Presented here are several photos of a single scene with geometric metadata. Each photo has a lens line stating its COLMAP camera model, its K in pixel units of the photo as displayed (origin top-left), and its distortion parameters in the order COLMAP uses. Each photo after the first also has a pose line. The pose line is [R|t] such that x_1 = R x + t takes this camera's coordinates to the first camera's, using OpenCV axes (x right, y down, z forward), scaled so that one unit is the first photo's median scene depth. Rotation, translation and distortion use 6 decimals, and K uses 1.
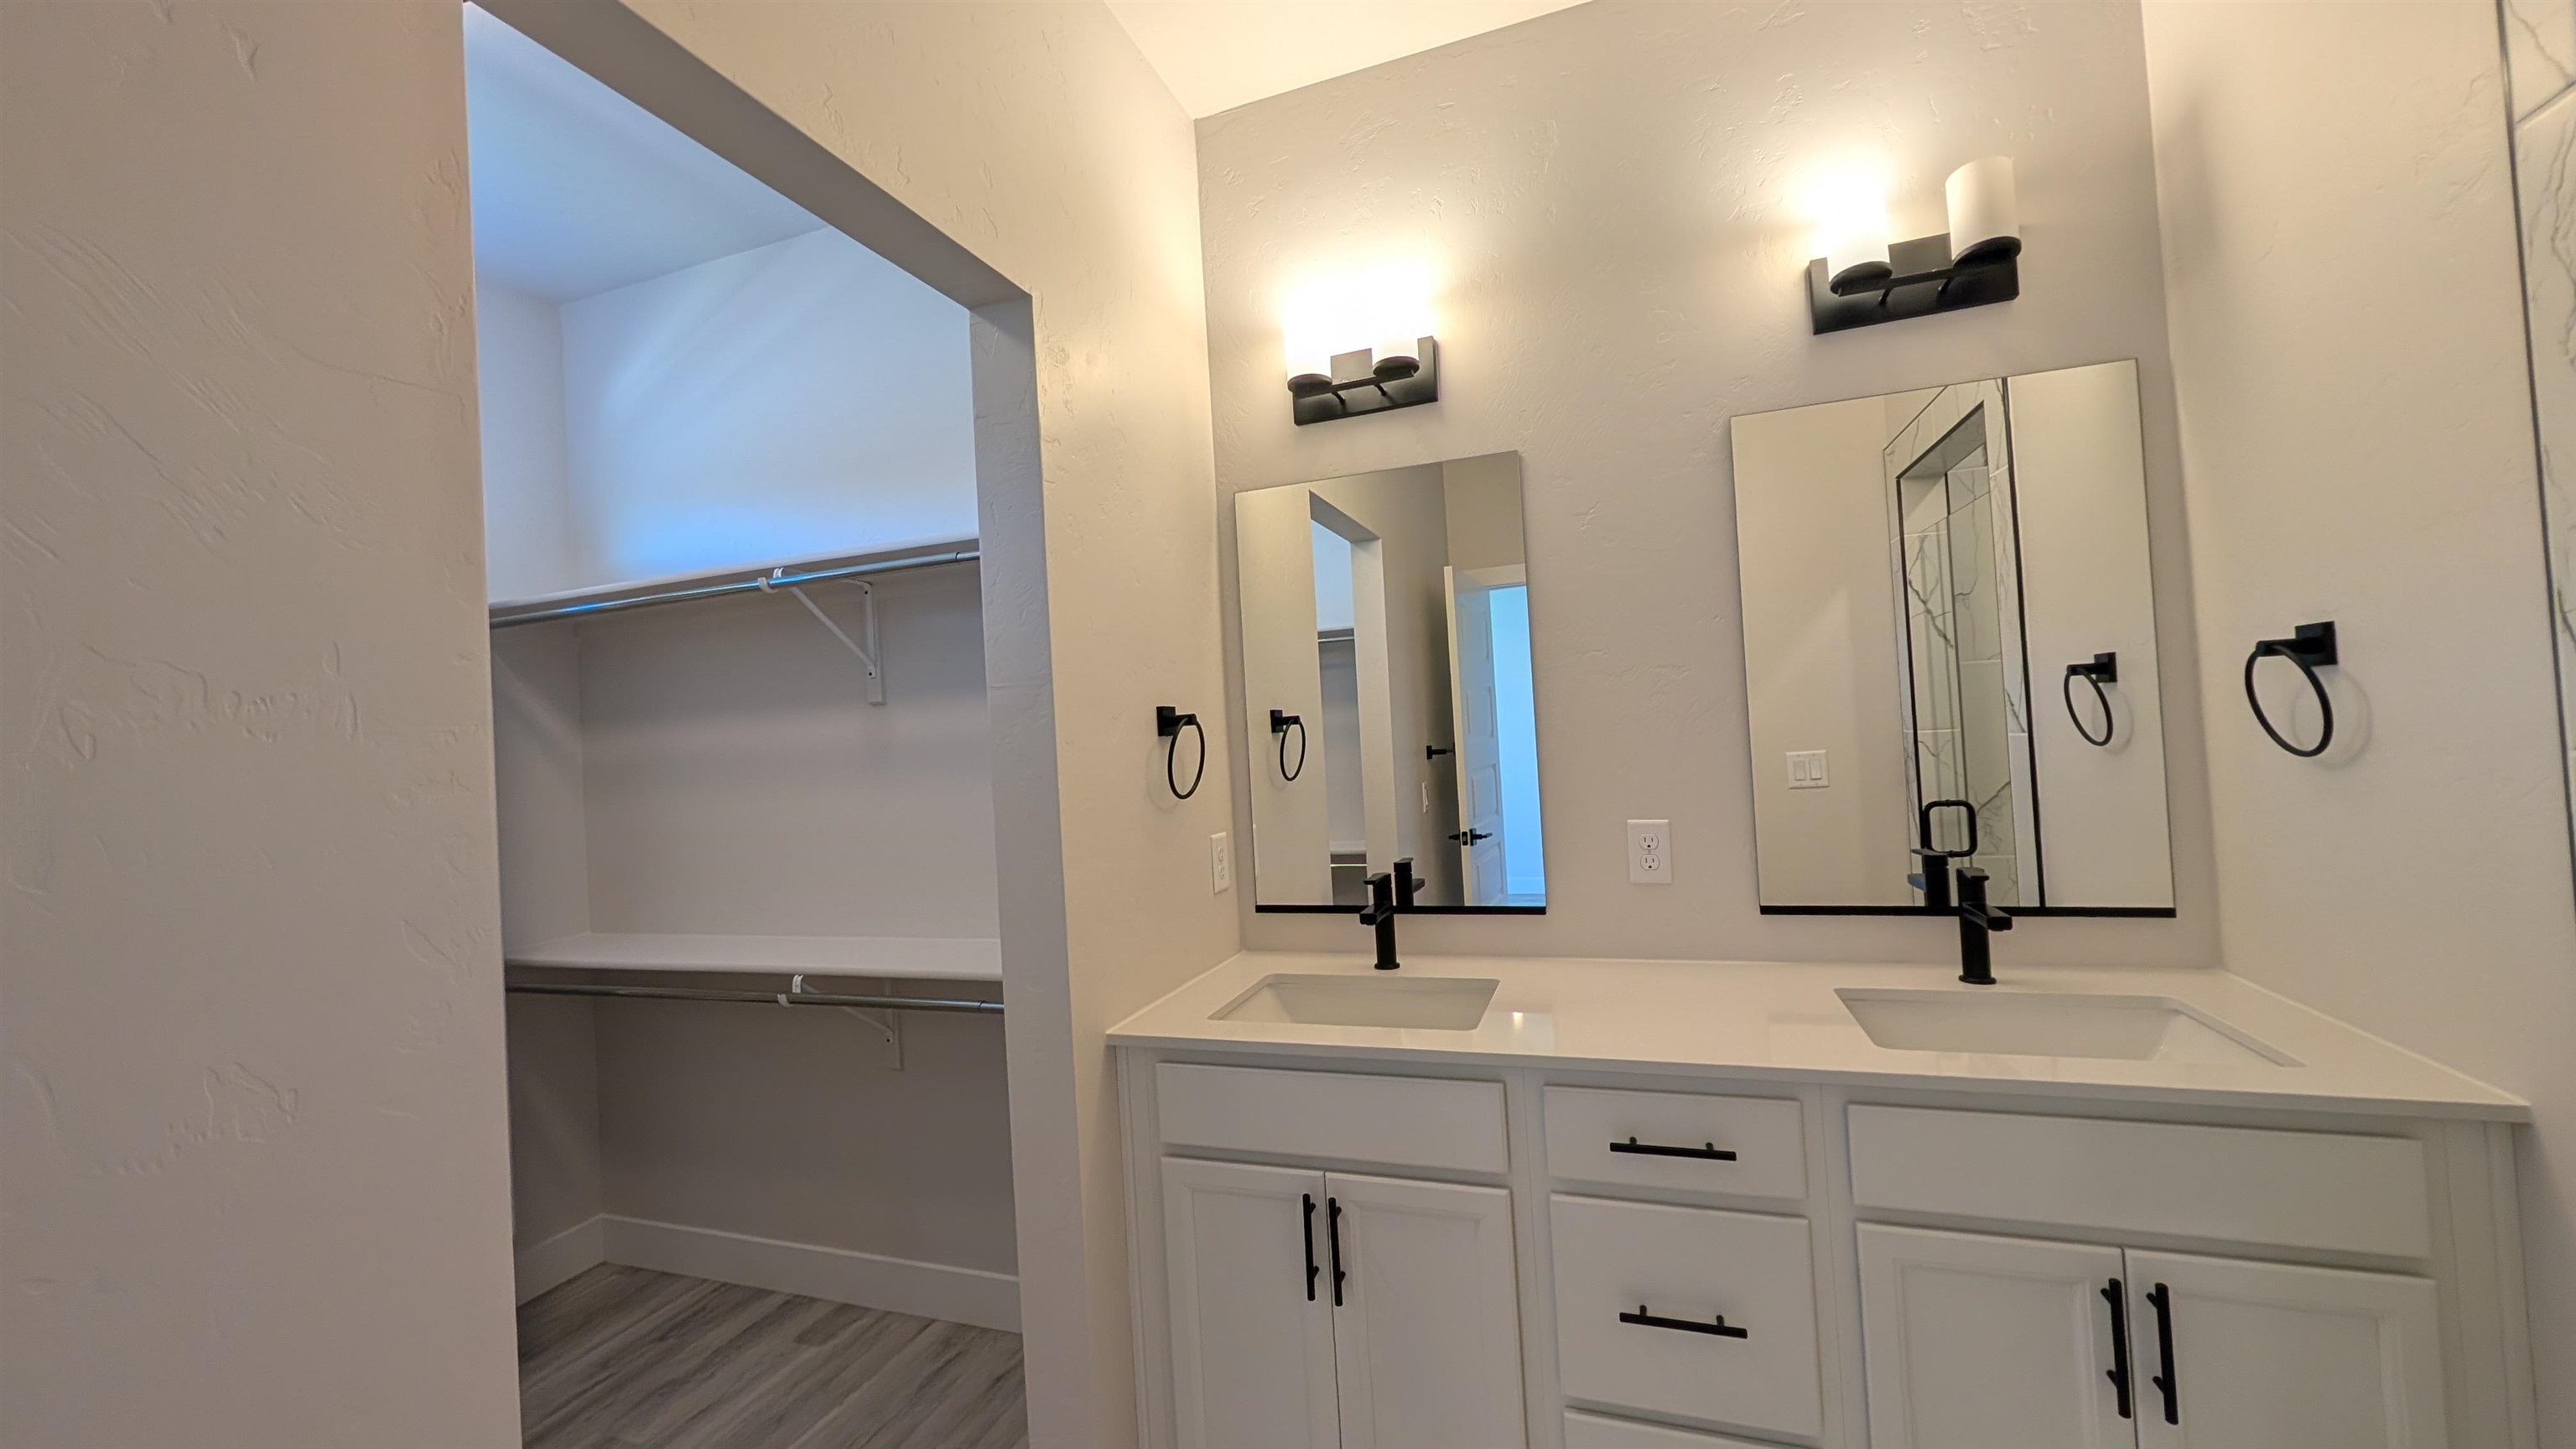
lens RADIAL K [[970.5, 0, 1285.4], [0, 970.5, 720.4], [0, 0, 1]] dist [0.000372, 0.000039]
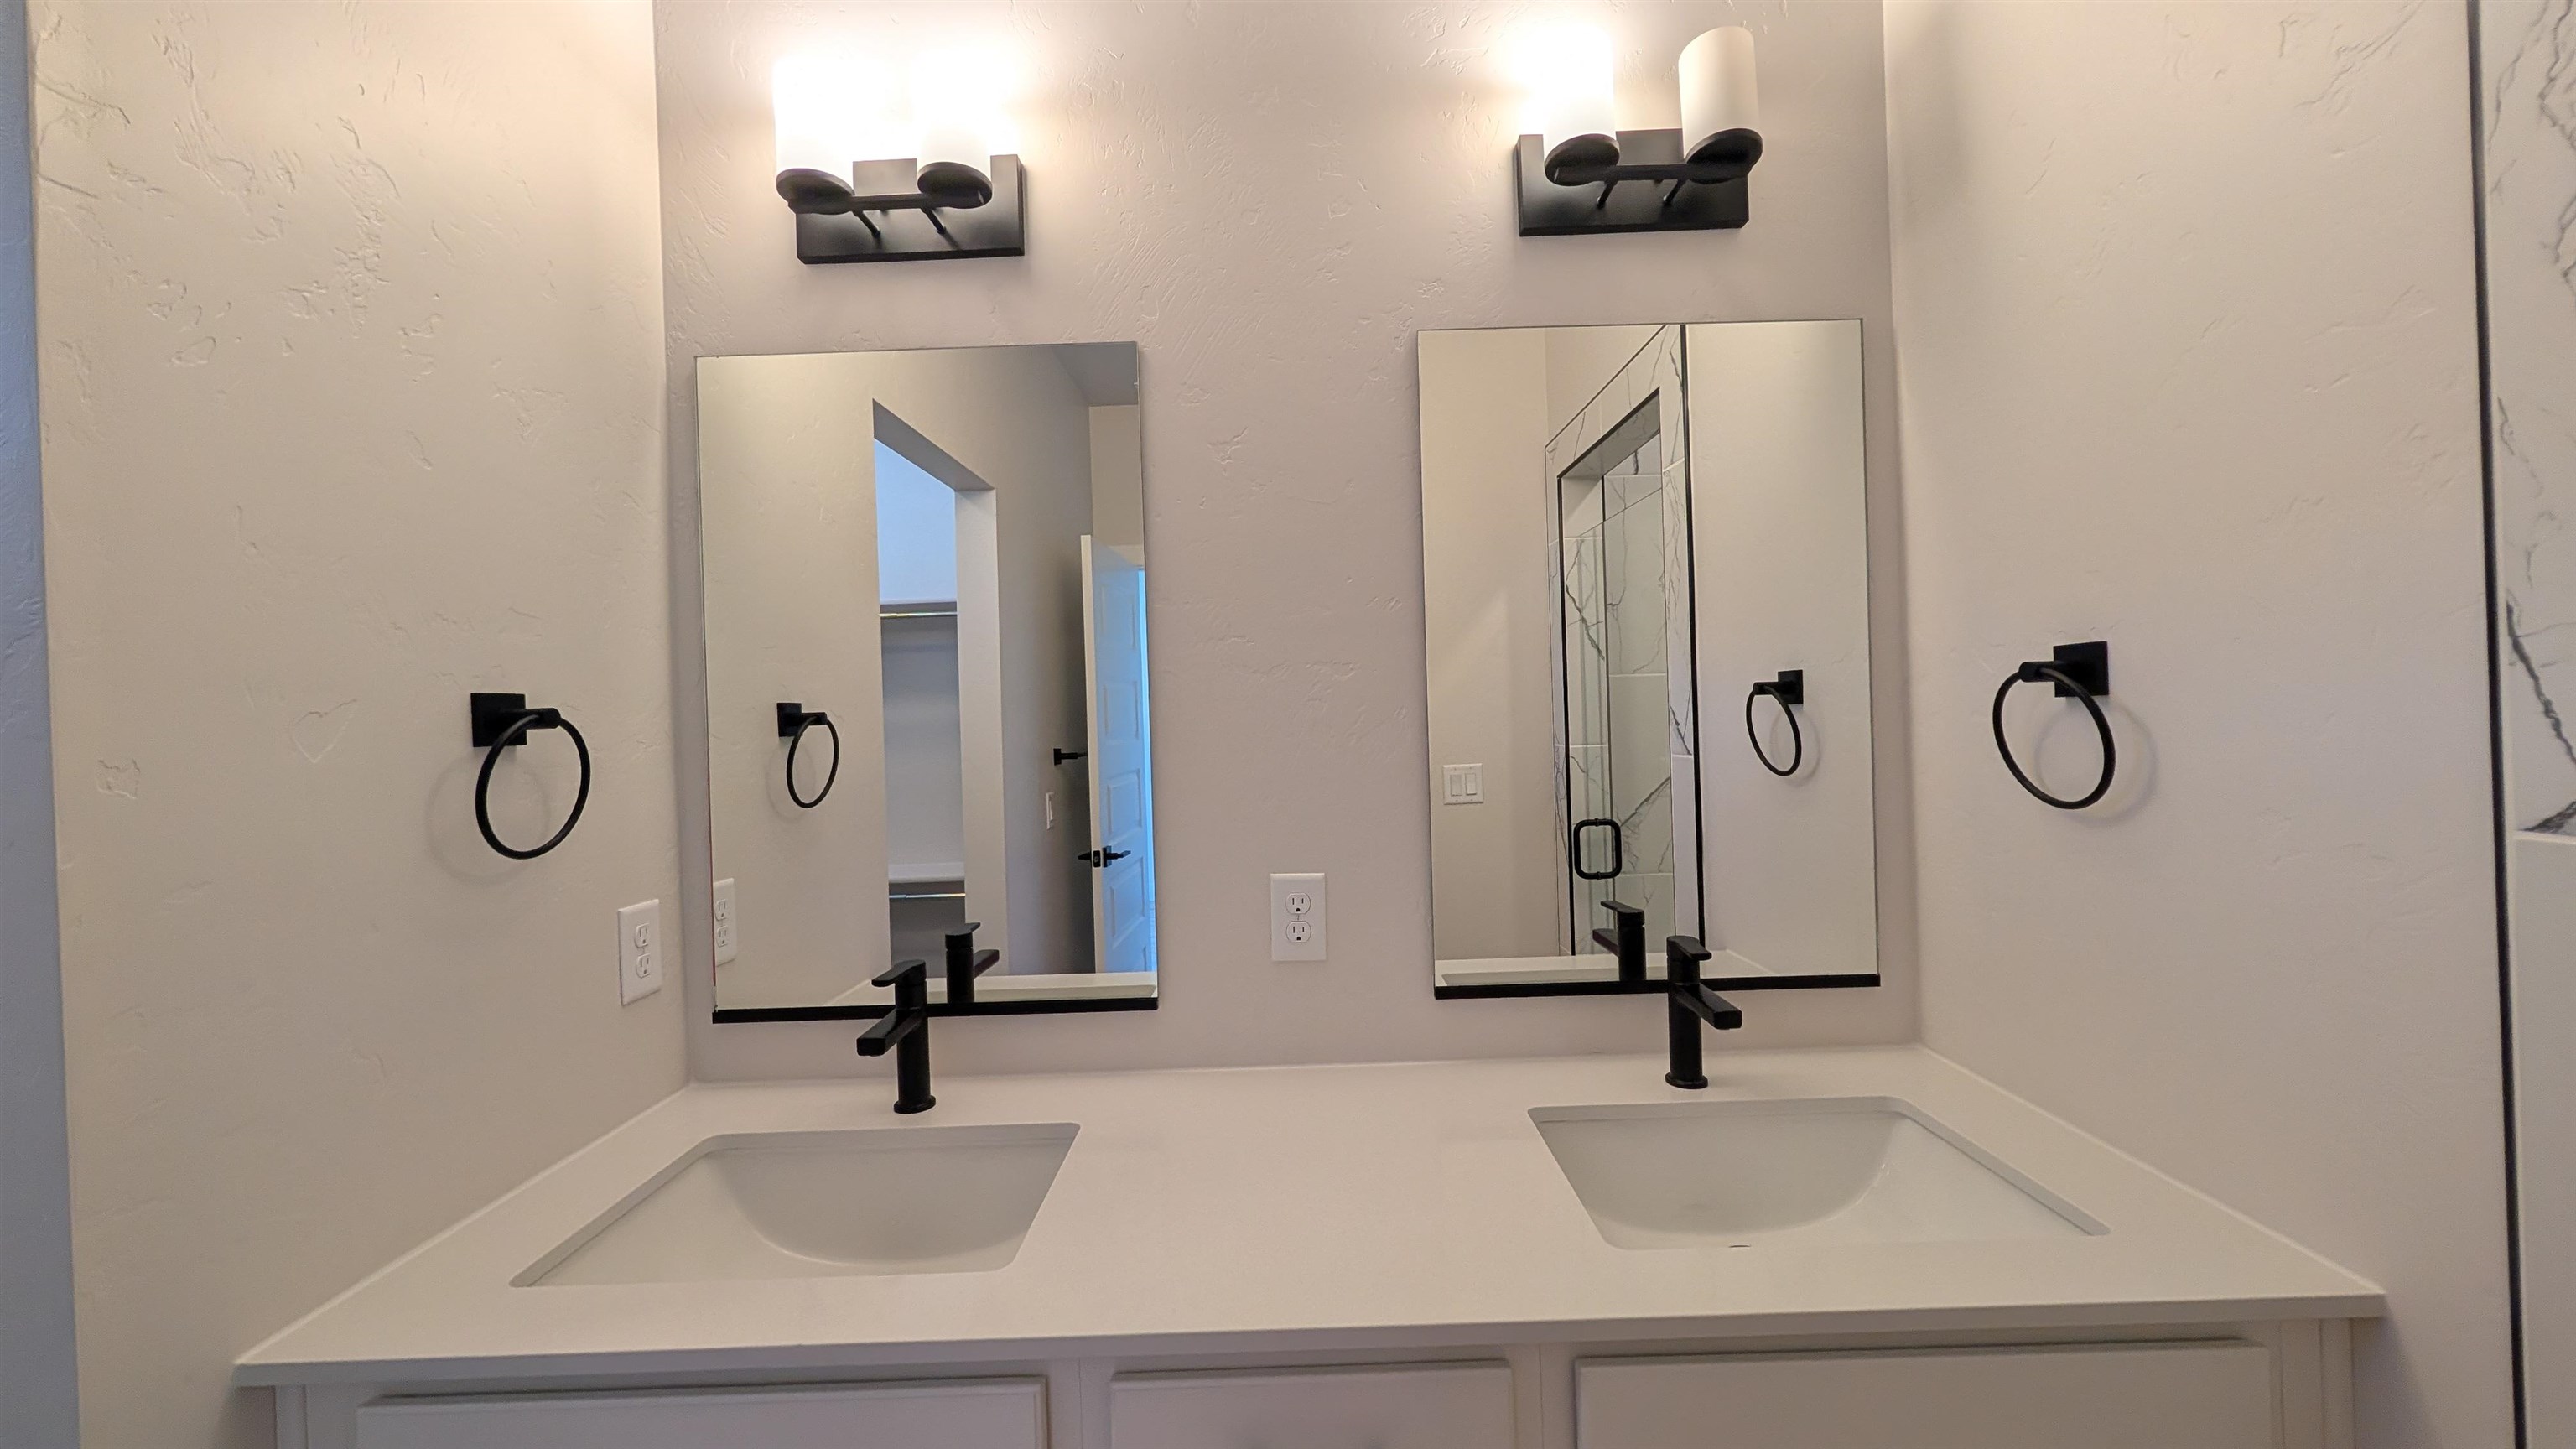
lens RADIAL K [[970.5, 0, 1285.4], [0, 970.5, 720.4], [0, 0, 1]] dist [0.000372, 0.000039]
pose [[0.943144, 0.026317, 0.331340, 0.113447], [-0.028810, 0.999581, 0.002612, -0.012383], [-0.331133, -0.012009, 0.943508, 0.298829]]
